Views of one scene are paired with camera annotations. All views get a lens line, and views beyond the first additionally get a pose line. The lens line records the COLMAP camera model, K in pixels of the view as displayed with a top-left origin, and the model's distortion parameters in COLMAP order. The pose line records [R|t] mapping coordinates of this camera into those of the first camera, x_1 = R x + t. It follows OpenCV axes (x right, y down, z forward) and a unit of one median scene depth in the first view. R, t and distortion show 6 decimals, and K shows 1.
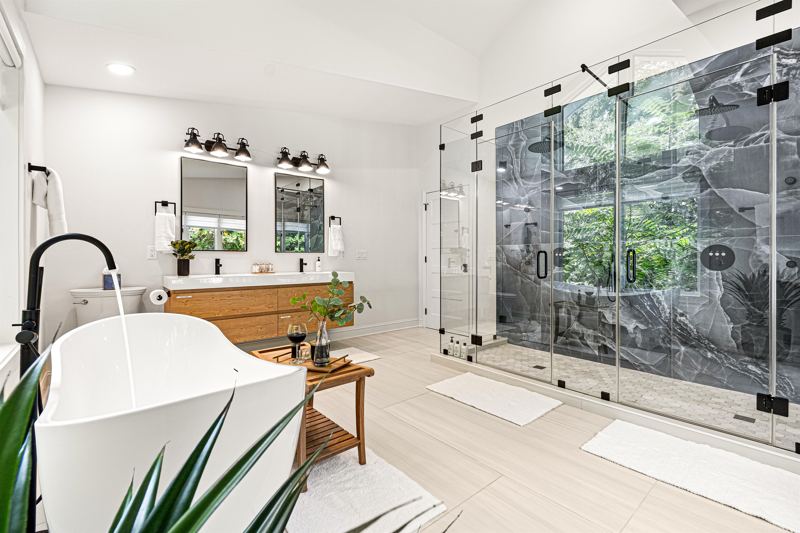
lens RADIAL K [[372.7, 0, 393.9], [0, 372.7, 259.4], [0, 0, 1]] dist [-0.001245, -0.000098]
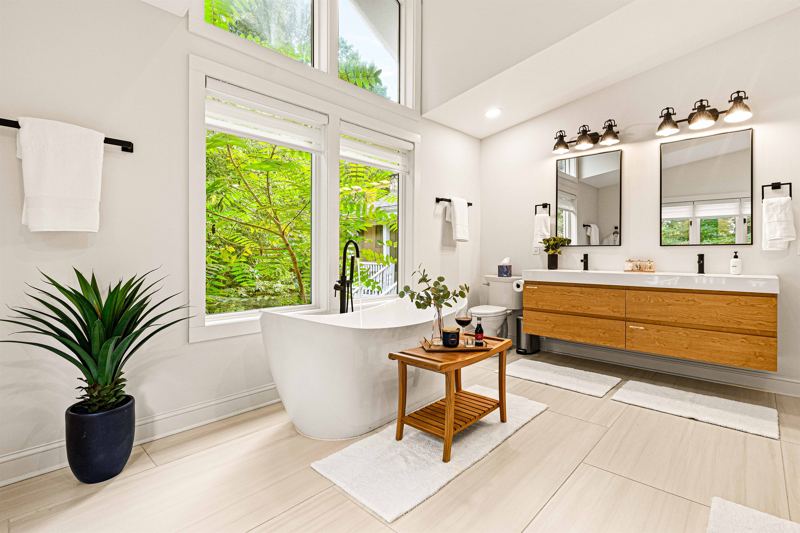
lens RADIAL K [[372.7, 0, 394.0], [0, 372.7, 263.8], [0, 0, 1]] dist [-0.001245, -0.000098]
pose [[0.086506, 0.028034, -0.995857, 0.451165], [-0.004281, 0.999605, 0.027768, -0.001424], [0.996242, 0.001862, 0.086592, 0.406124]]
